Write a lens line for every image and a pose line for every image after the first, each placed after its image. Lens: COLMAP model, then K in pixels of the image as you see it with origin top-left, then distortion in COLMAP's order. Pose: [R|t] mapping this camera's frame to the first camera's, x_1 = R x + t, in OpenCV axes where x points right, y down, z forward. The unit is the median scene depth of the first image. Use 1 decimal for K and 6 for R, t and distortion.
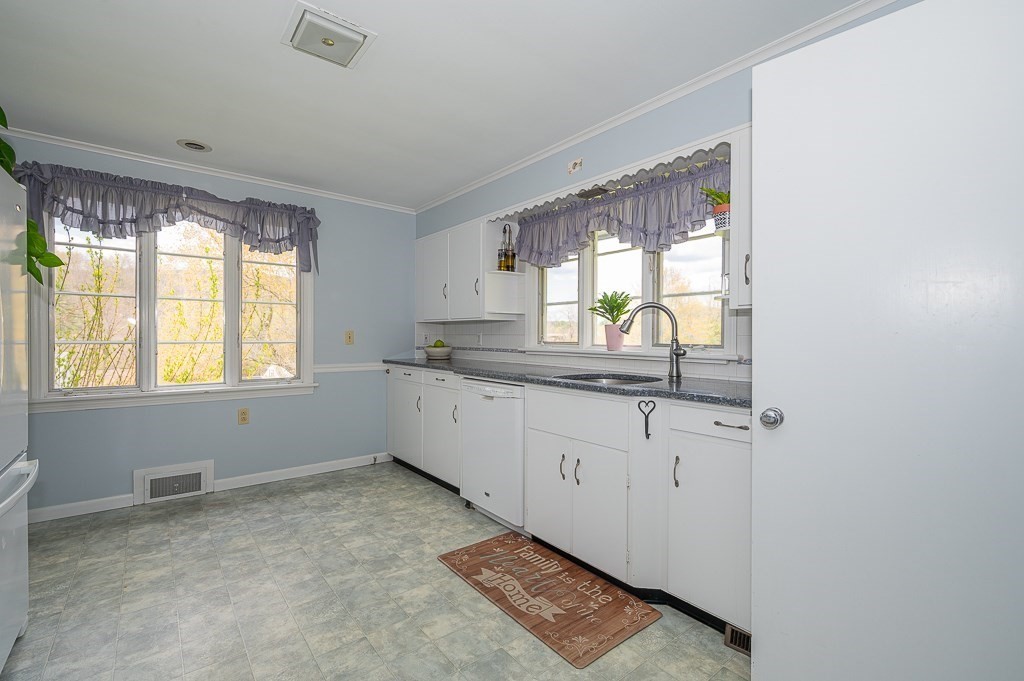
lens RADIAL K [[463.8, 0, 512.0], [0, 463.8, 340.5], [0, 0, 1]] dist [0.003640, 0.000274]
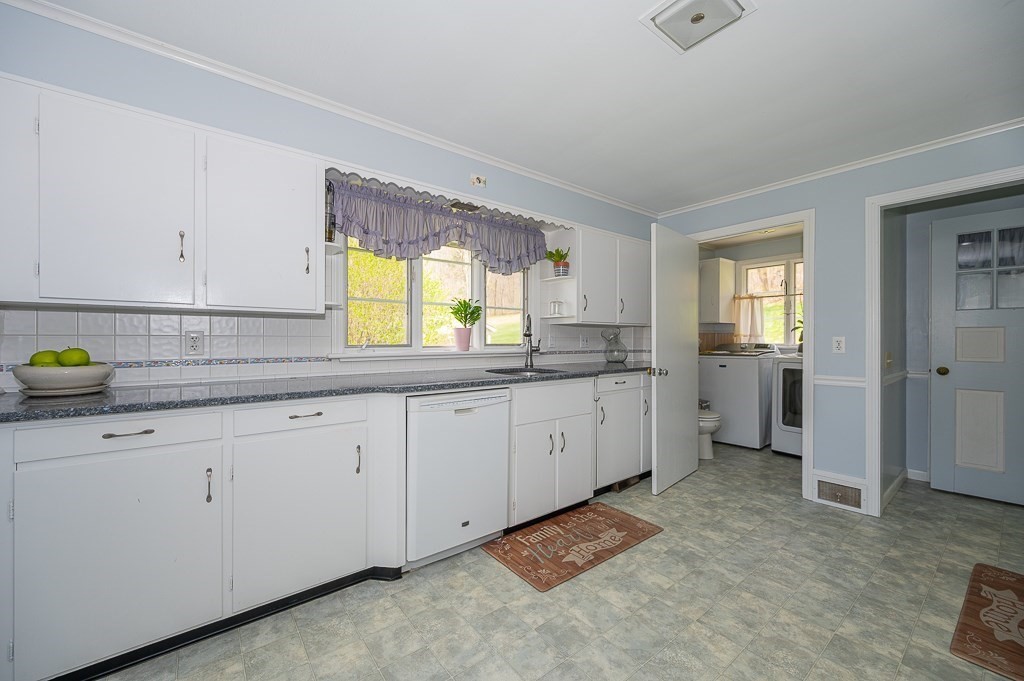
lens RADIAL K [[404.8, 0, 512.0], [0, 404.8, 340.5], [0, 0, 1]] dist [-0.002497, -0.000360]
pose [[-0.005986, -0.009445, 0.999937, -0.954476], [0.007642, 0.999926, 0.009490, -0.015048], [-0.999953, 0.007699, -0.005913, 1.099360]]
